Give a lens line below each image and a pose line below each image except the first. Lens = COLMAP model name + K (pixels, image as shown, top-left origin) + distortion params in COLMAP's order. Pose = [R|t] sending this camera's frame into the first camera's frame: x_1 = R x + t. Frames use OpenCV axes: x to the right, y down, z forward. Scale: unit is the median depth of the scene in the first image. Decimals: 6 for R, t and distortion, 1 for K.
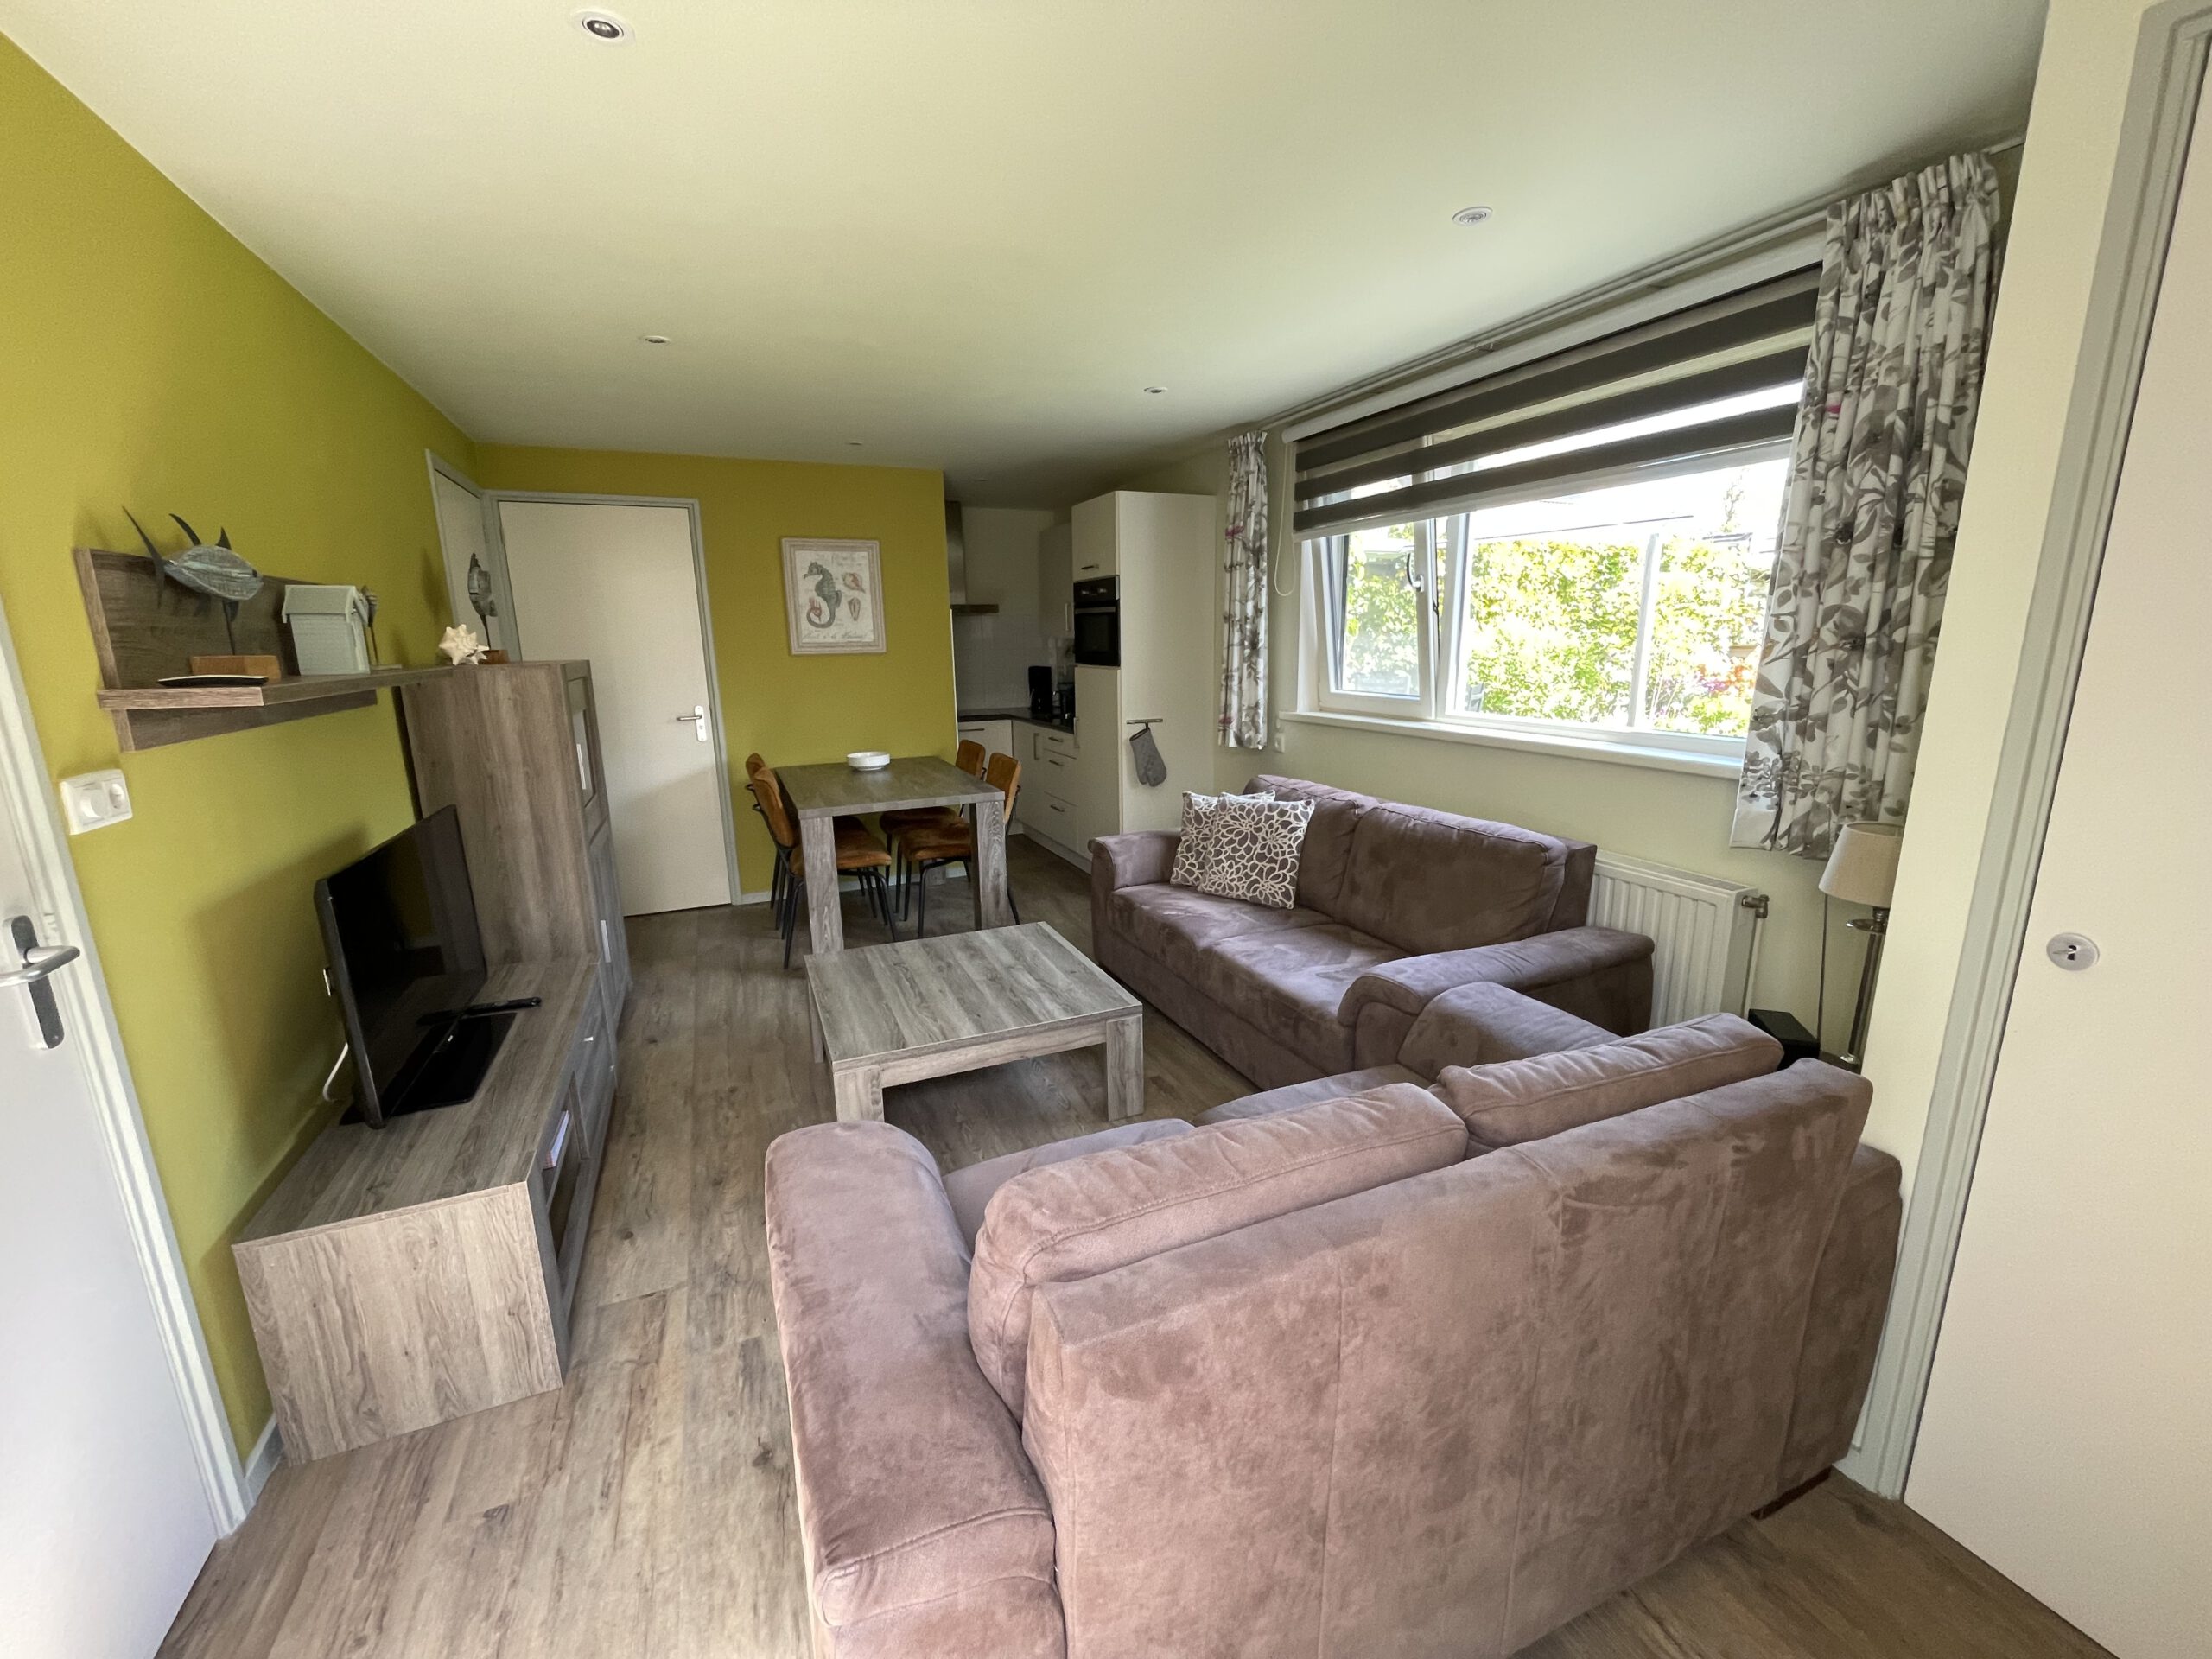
lens RADIAL K [[896.5, 0, 1103.4], [0, 896.5, 828.6], [0, 0, 1]] dist [-0.000278, -0.000681]
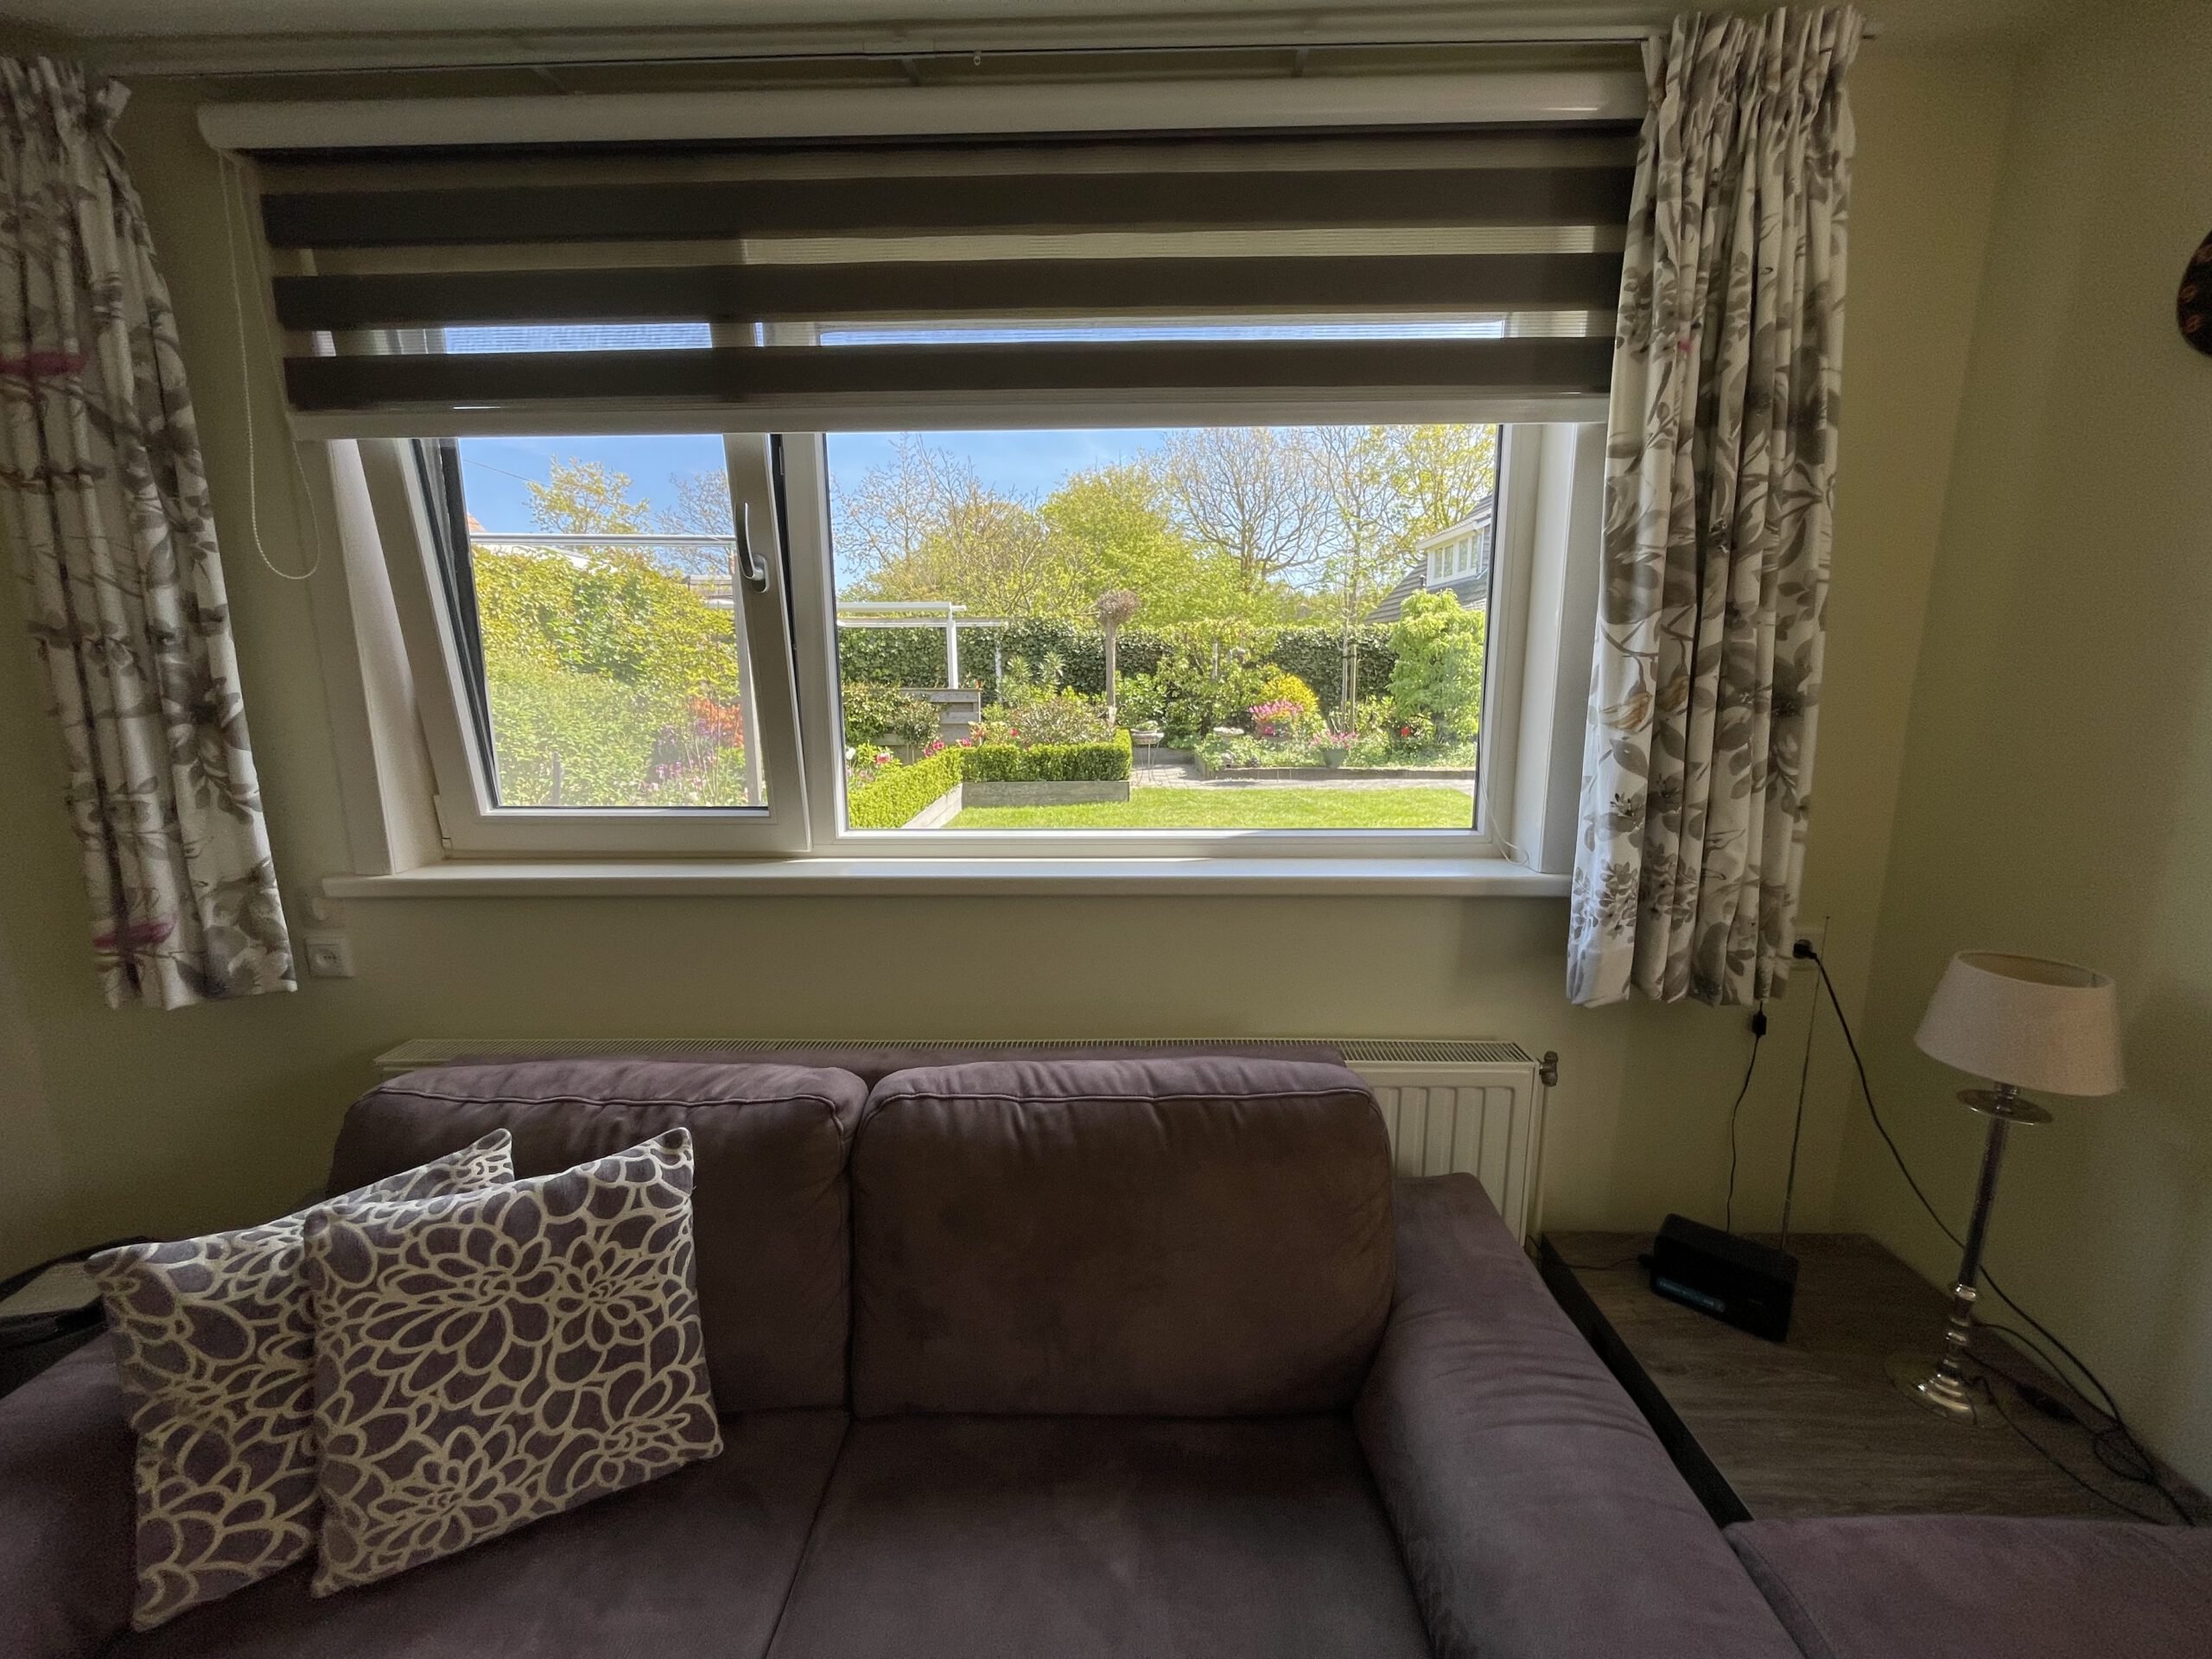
lens RADIAL K [[896.5, 0, 1108.2], [0, 896.5, 829.3], [0, 0, 1]] dist [-0.000278, -0.000681]
pose [[0.423902, -0.149896, 0.893218, -0.003291], [0.191303, 0.978778, 0.073467, -0.139887], [-0.885274, 0.139732, 0.443582, 0.636263]]
